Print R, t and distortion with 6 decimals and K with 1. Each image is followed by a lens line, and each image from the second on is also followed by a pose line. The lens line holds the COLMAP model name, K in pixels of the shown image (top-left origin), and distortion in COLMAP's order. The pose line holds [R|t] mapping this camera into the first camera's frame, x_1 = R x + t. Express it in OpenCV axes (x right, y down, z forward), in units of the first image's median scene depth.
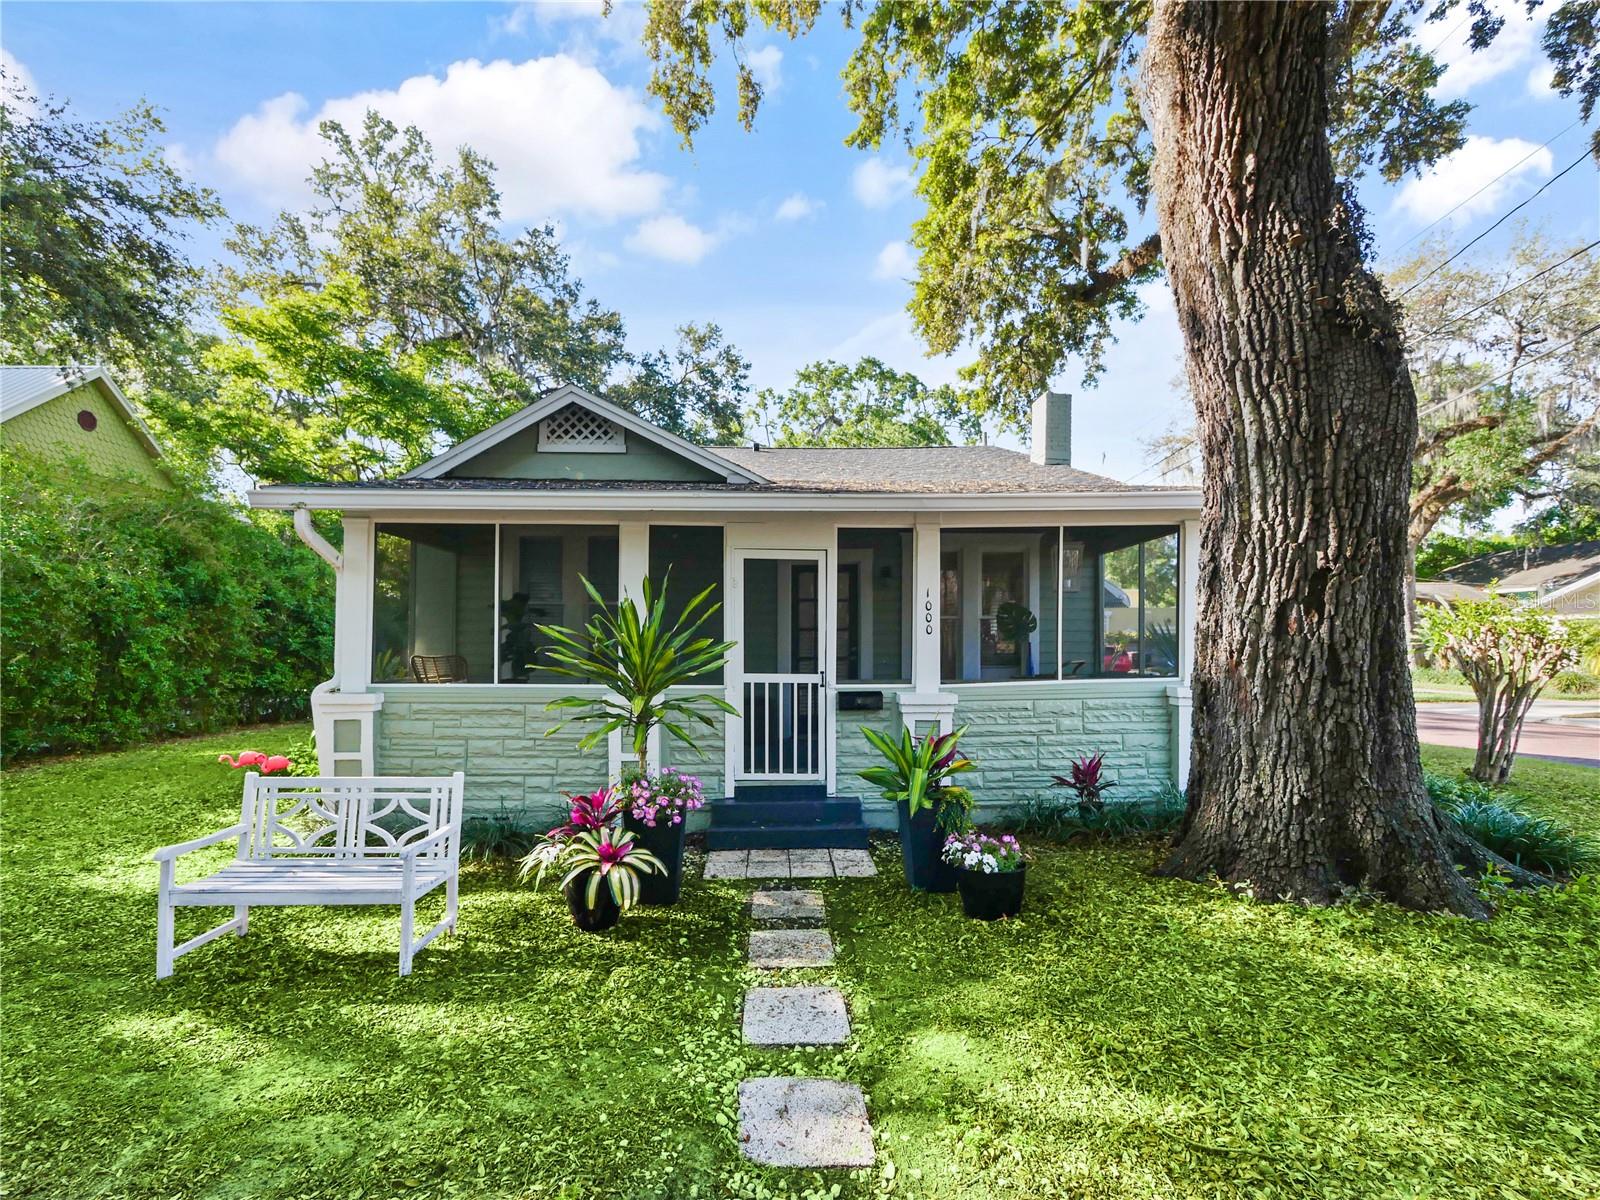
lens RADIAL K [[682.4, 0, 800.9], [0, 682.4, 626.6], [0, 0, 1]] dist [-0.000338, -0.000318]
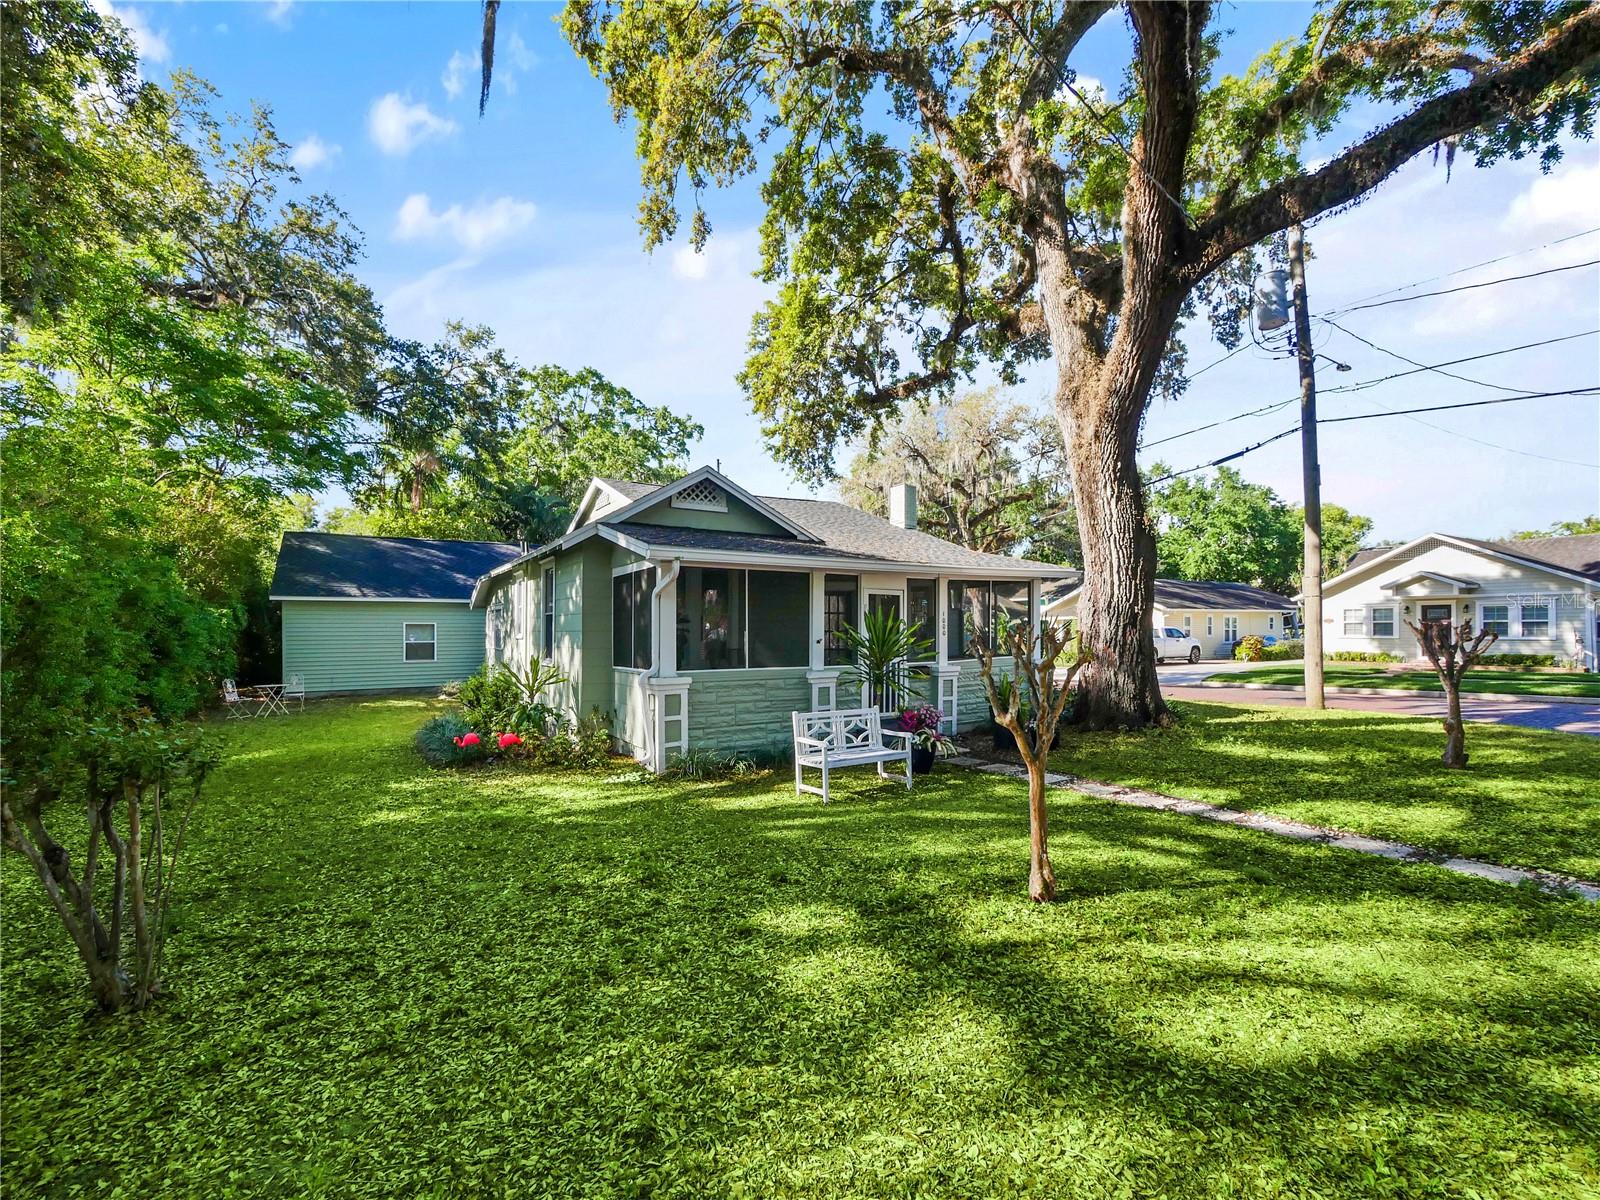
lens RADIAL K [[691.6, 0, 794.0], [0, 691.6, 601.9], [0, 0, 1]] dist [-0.003285, -0.000521]
pose [[0.865177, 0.020163, 0.501061, -0.869611], [-0.003415, 0.999405, -0.034320, -0.013677], [-0.501455, 0.027981, 0.864731, -0.343607]]
